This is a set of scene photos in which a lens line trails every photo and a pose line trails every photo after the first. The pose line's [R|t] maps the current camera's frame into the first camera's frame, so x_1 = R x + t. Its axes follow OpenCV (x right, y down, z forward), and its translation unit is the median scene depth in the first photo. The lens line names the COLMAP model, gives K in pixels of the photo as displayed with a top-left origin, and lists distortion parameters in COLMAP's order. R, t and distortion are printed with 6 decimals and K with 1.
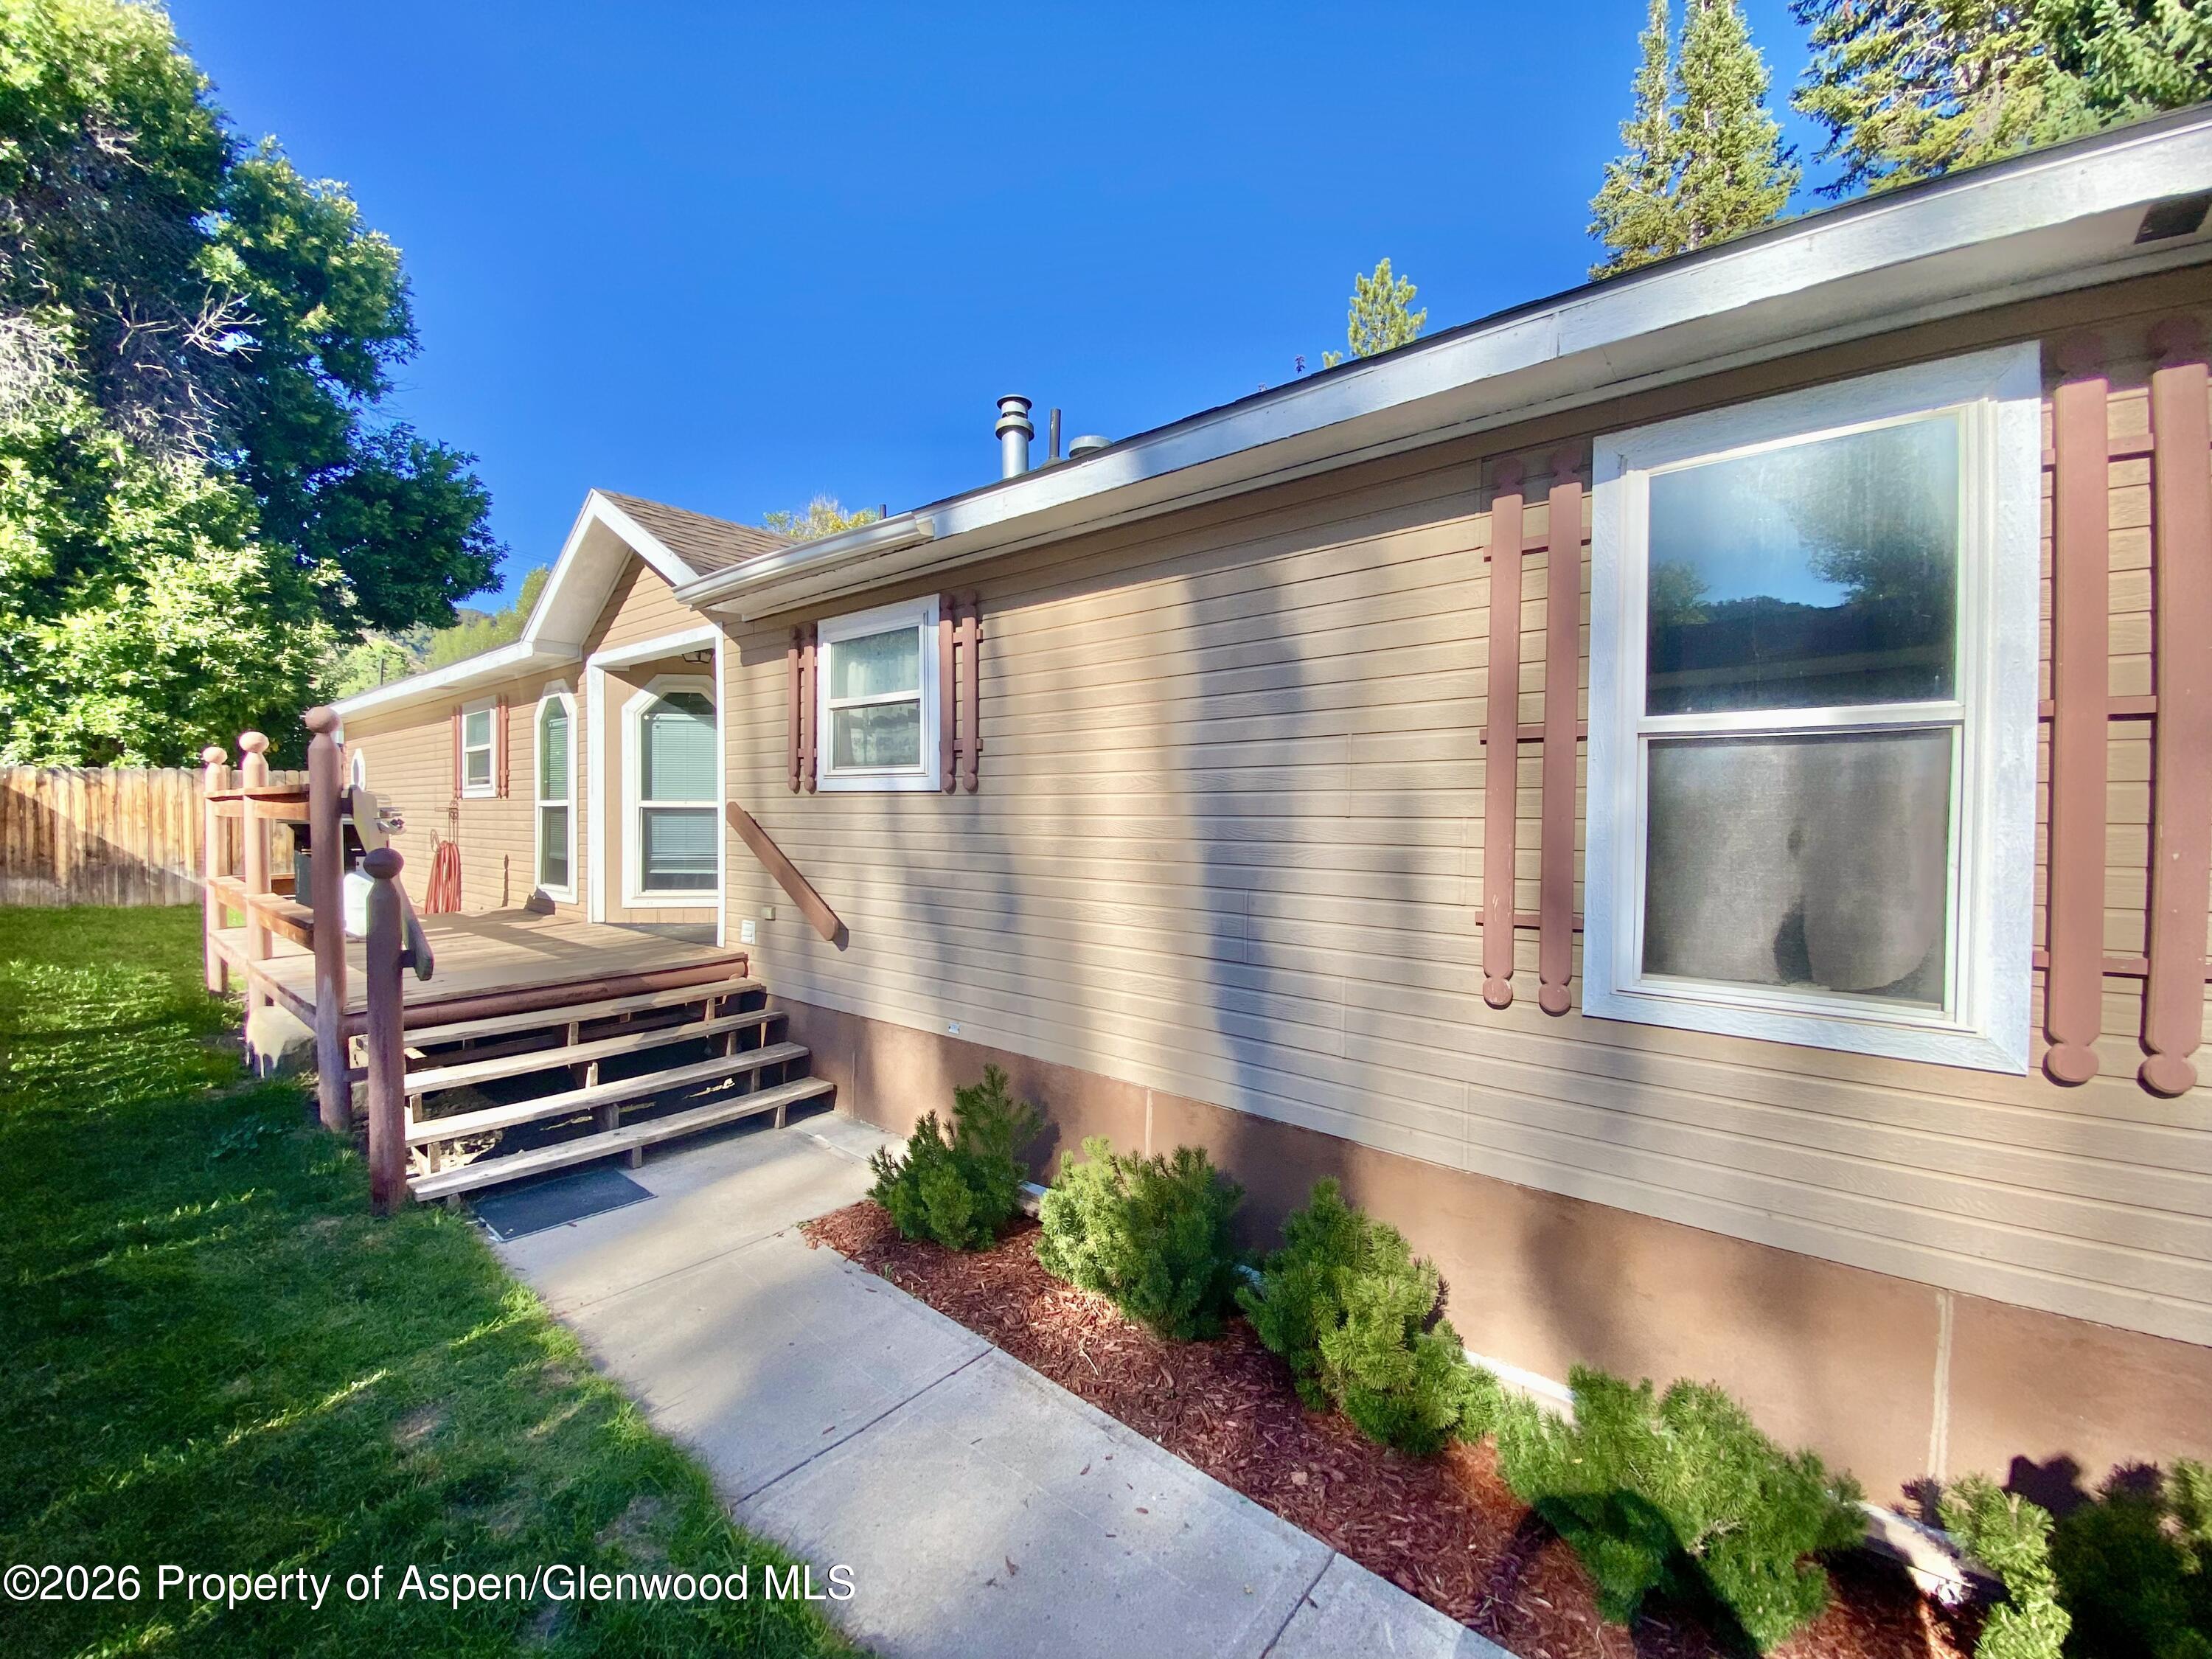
lens RADIAL K [[890.6, 0, 1108.8], [0, 890.6, 834.9], [0, 0, 1]] dist [0.008614, -0.015854]
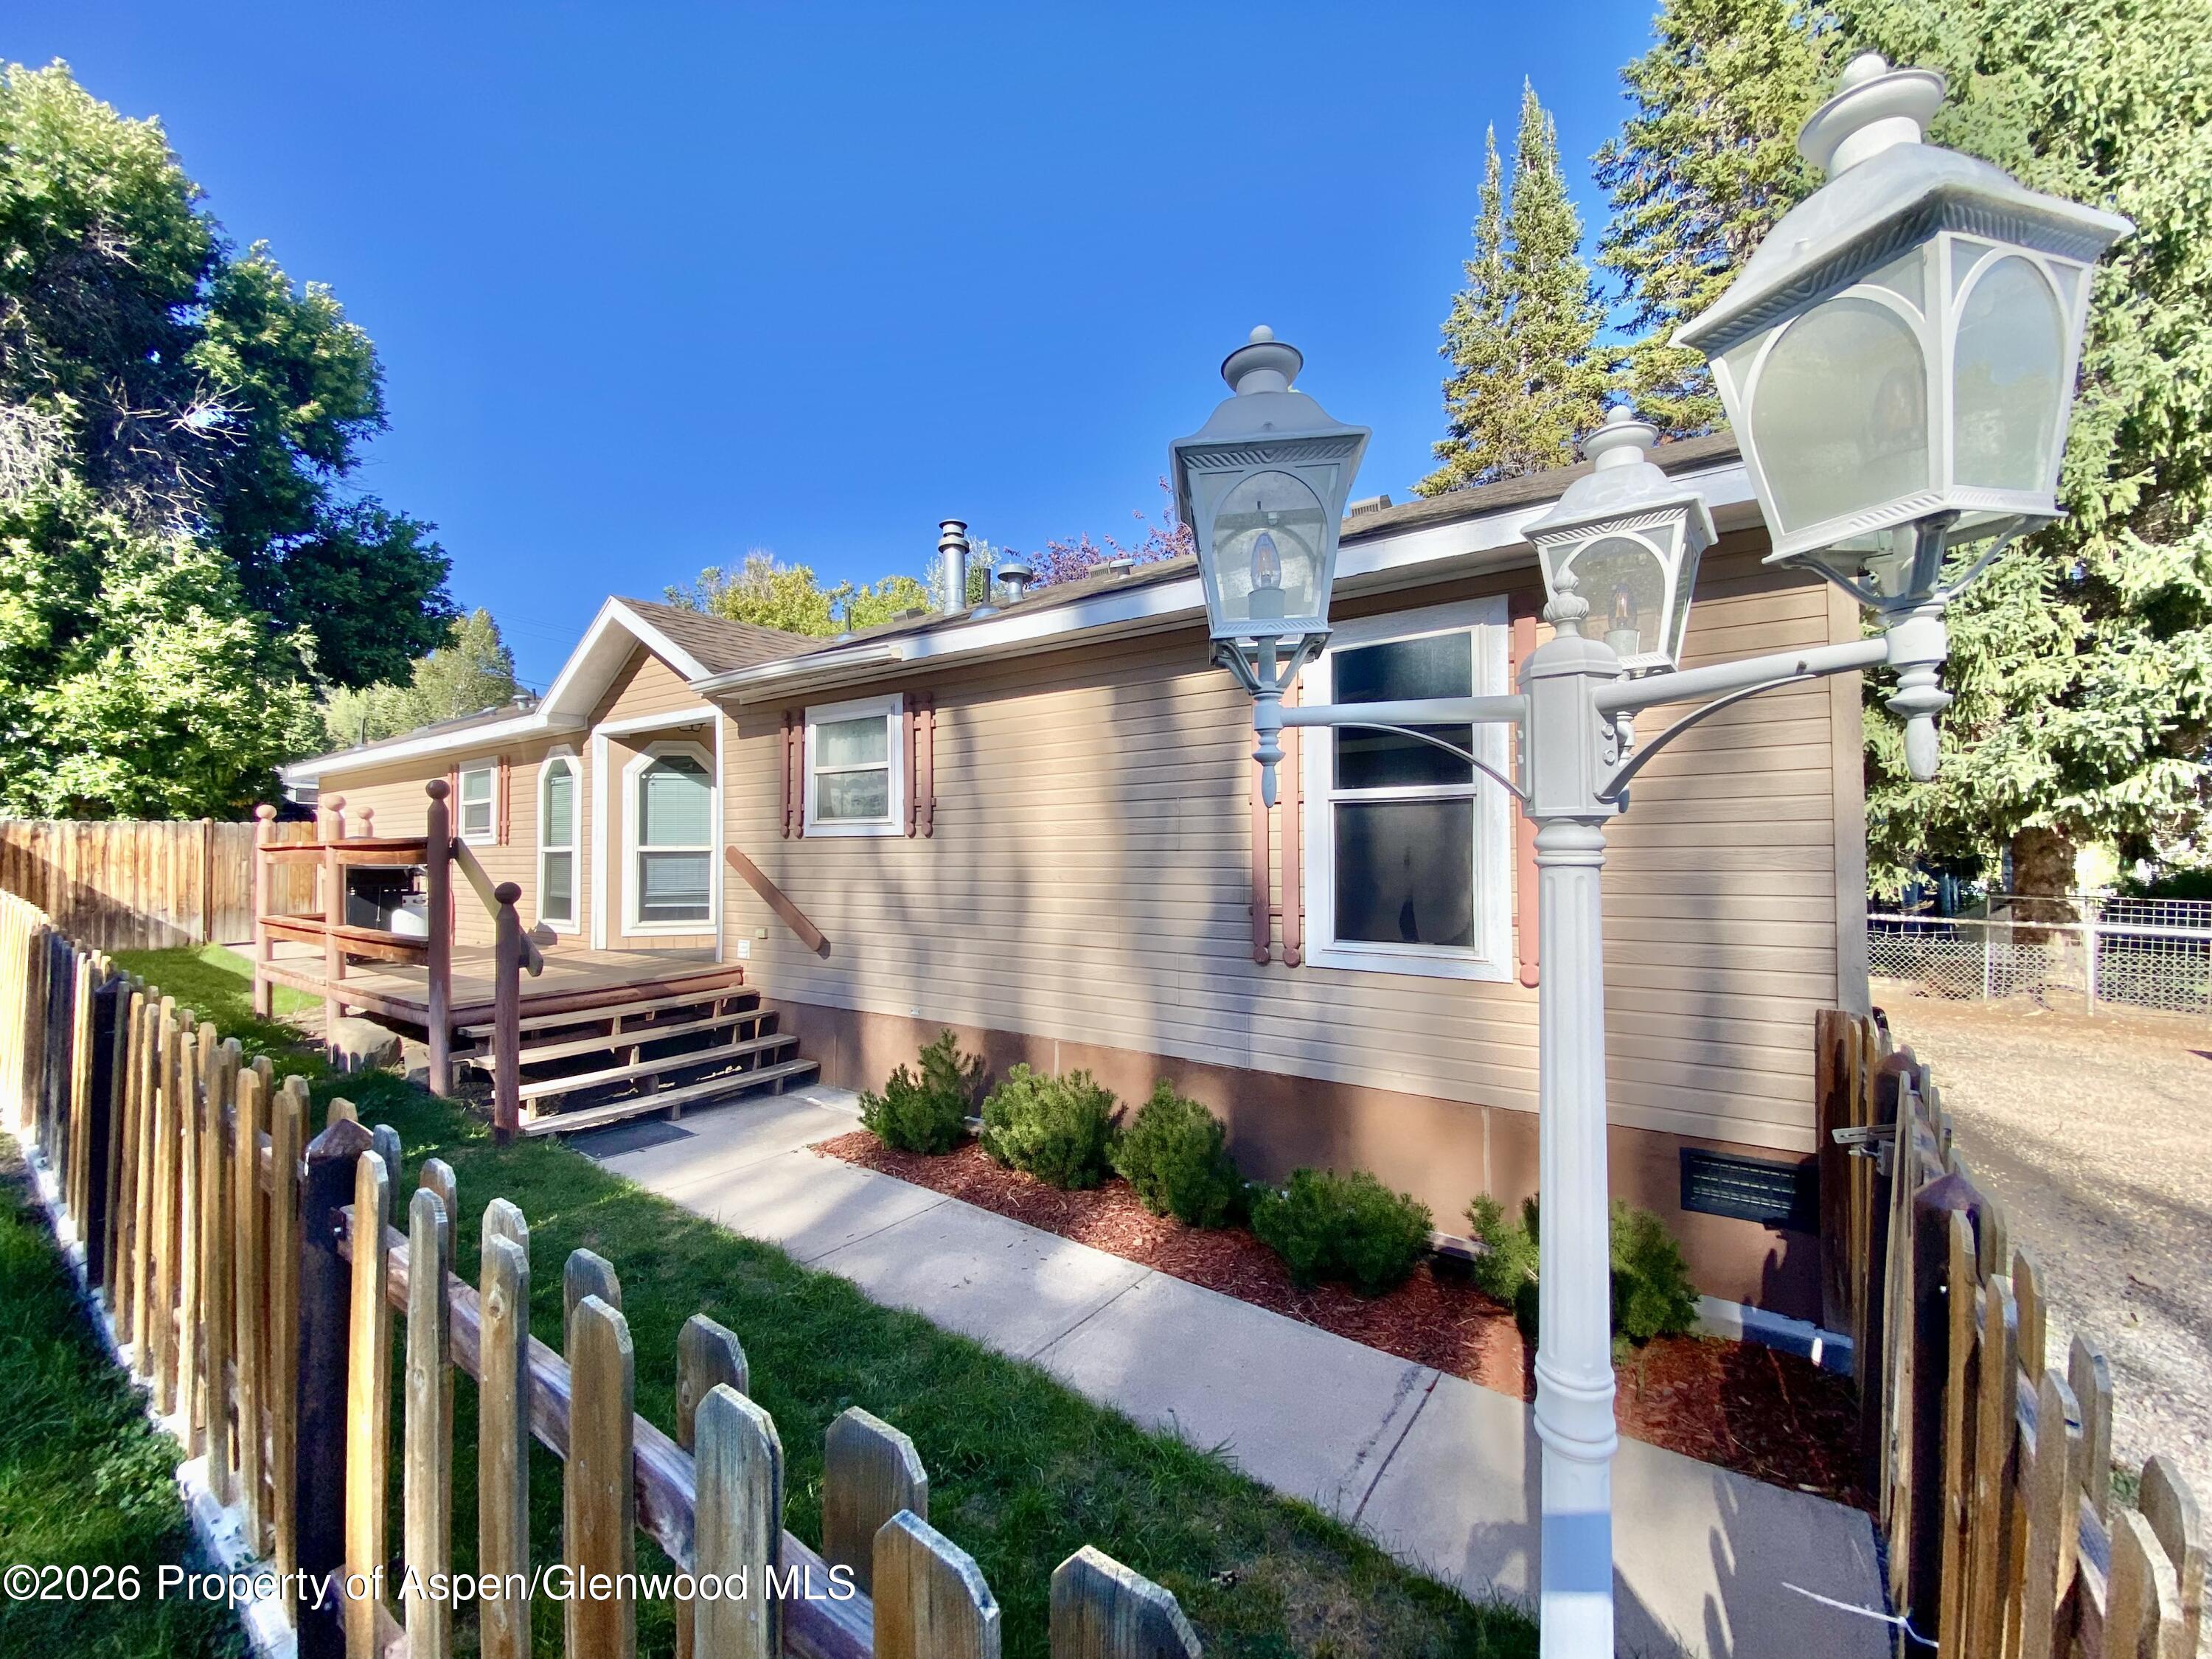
lens RADIAL K [[890.6, 0, 1108.8], [0, 890.6, 834.9], [0, 0, 1]] dist [0.008614, -0.015854]
pose [[0.997150, -0.012597, 0.074385, 0.009412], [0.015800, 0.998966, -0.042639, 0.005335], [-0.073771, 0.043693, 0.996318, -0.161468]]
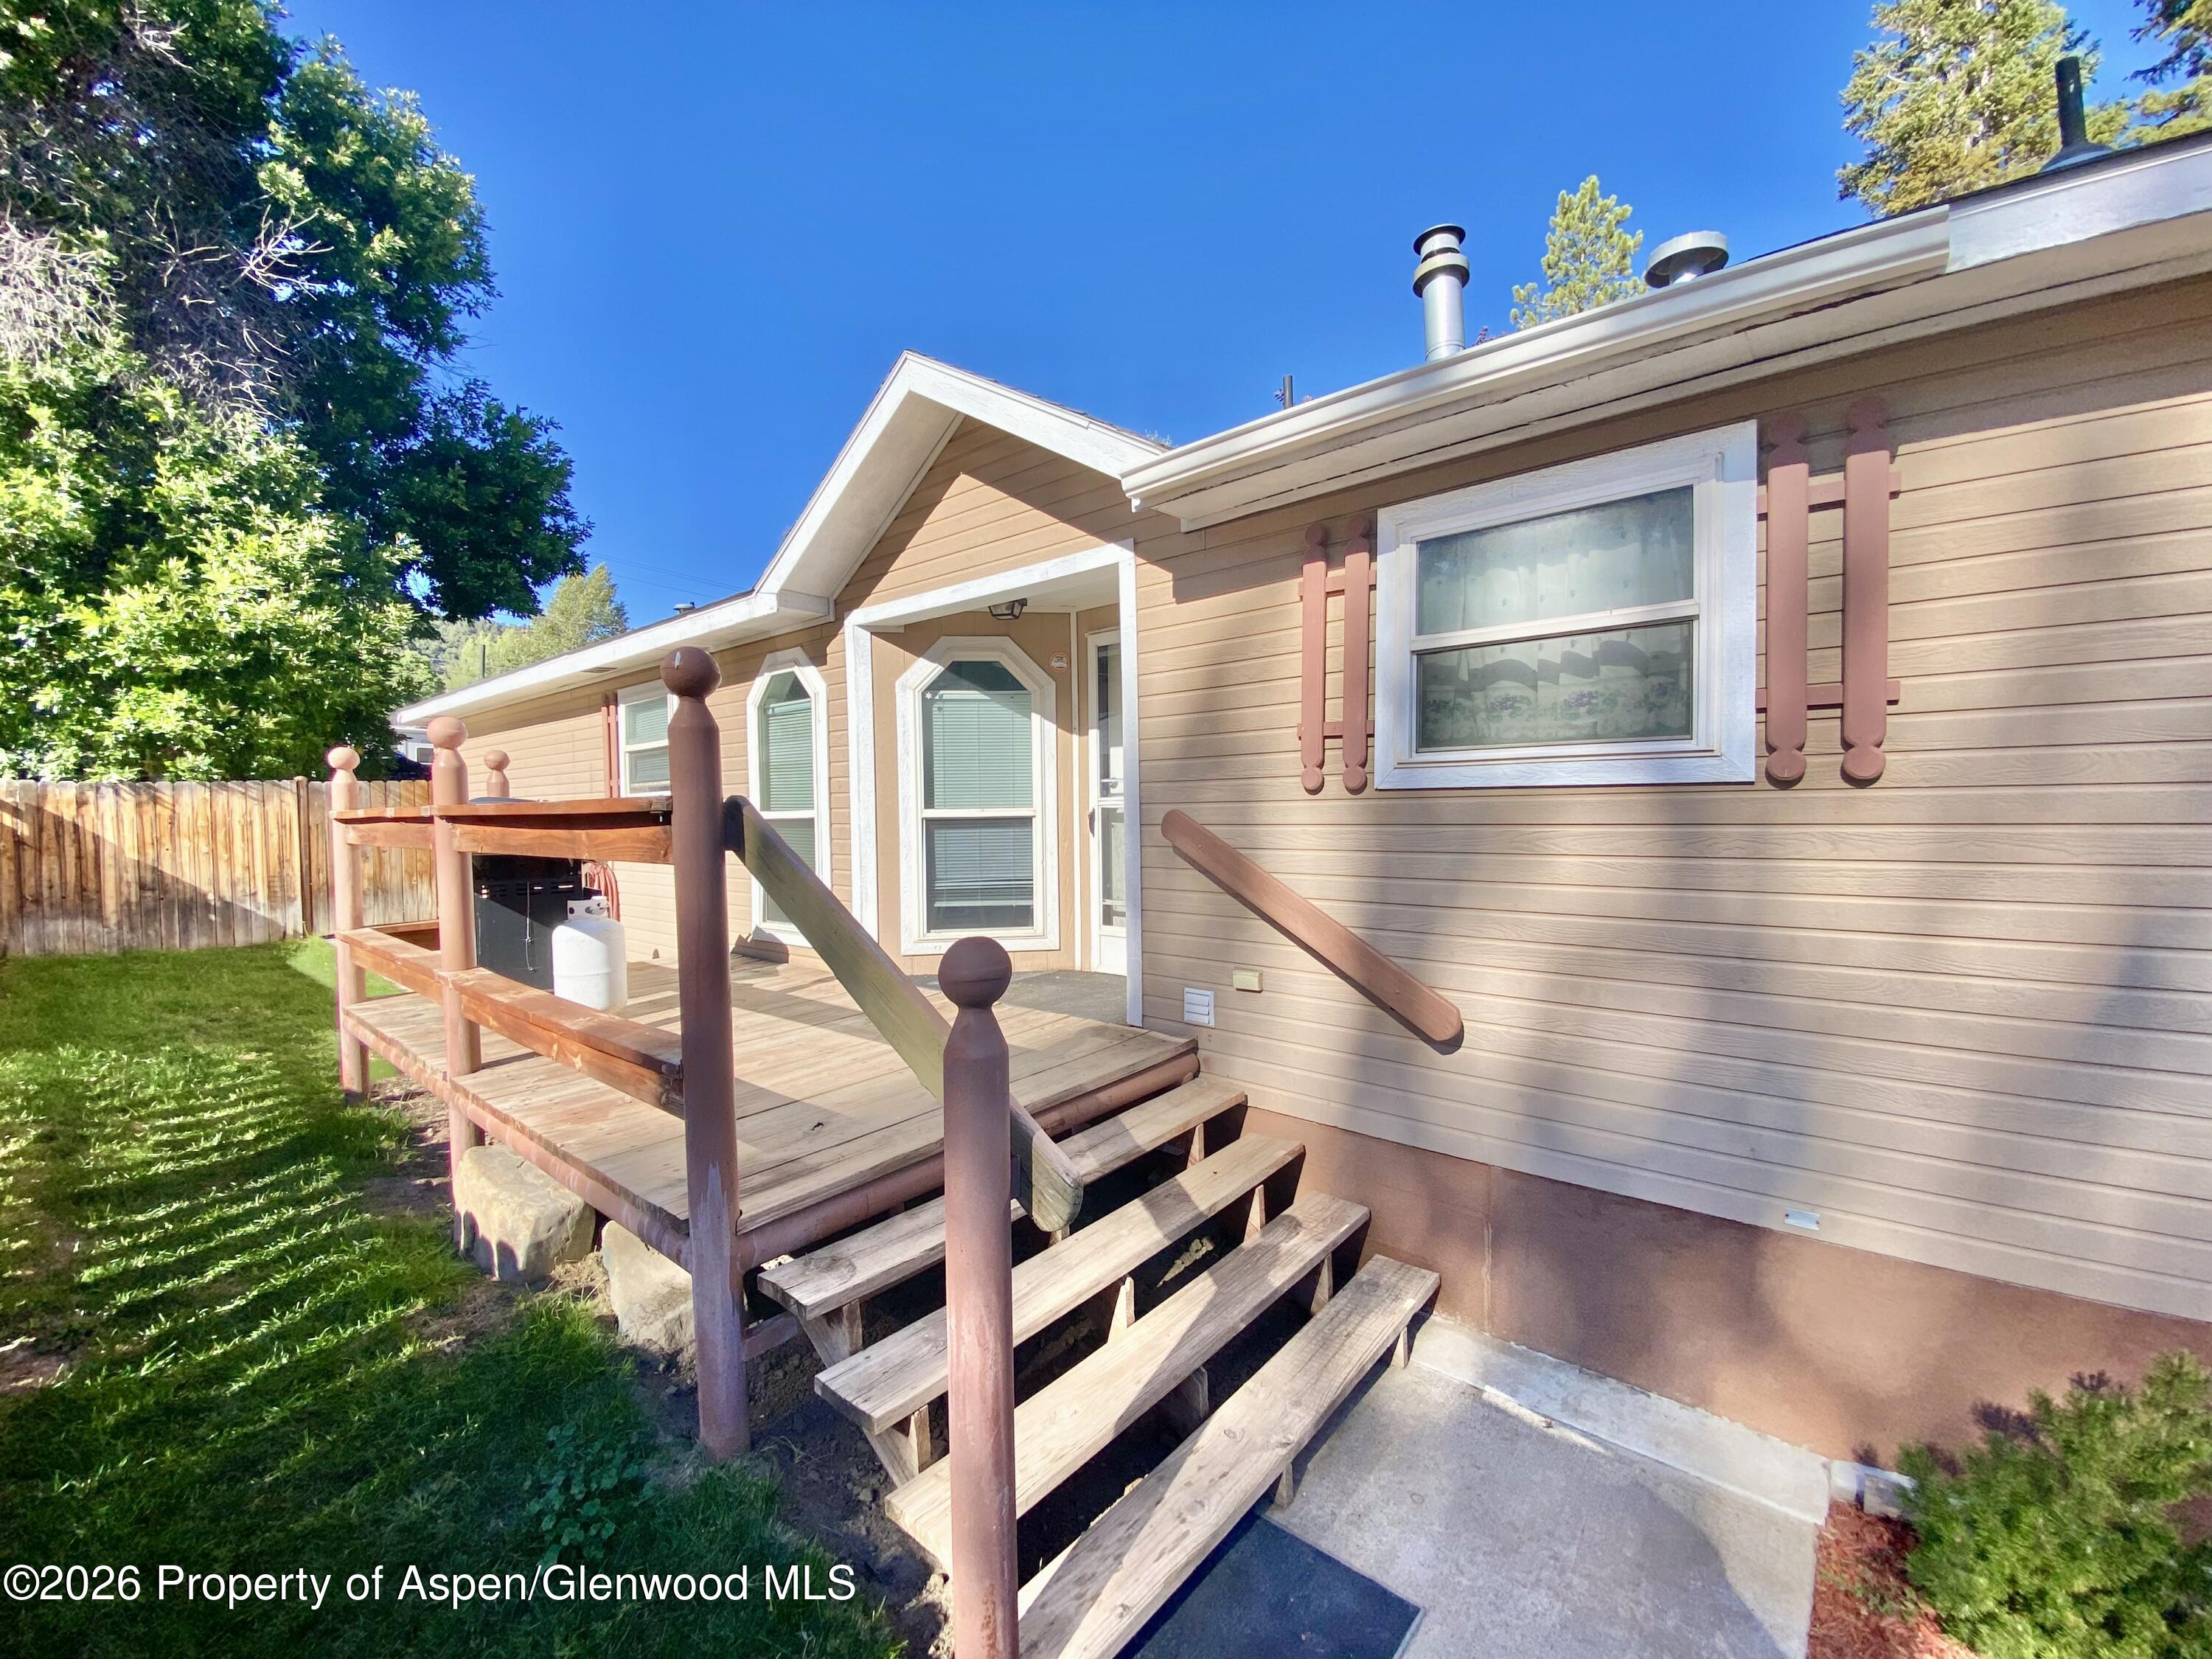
lens RADIAL K [[890.6, 0, 1108.8], [0, 890.6, 834.9], [0, 0, 1]] dist [0.008614, -0.015854]
pose [[0.999683, -0.021097, -0.013706, -0.248461], [0.021164, 0.999765, 0.004766, -0.012245], [0.013603, -0.005054, 0.999895, 0.188136]]
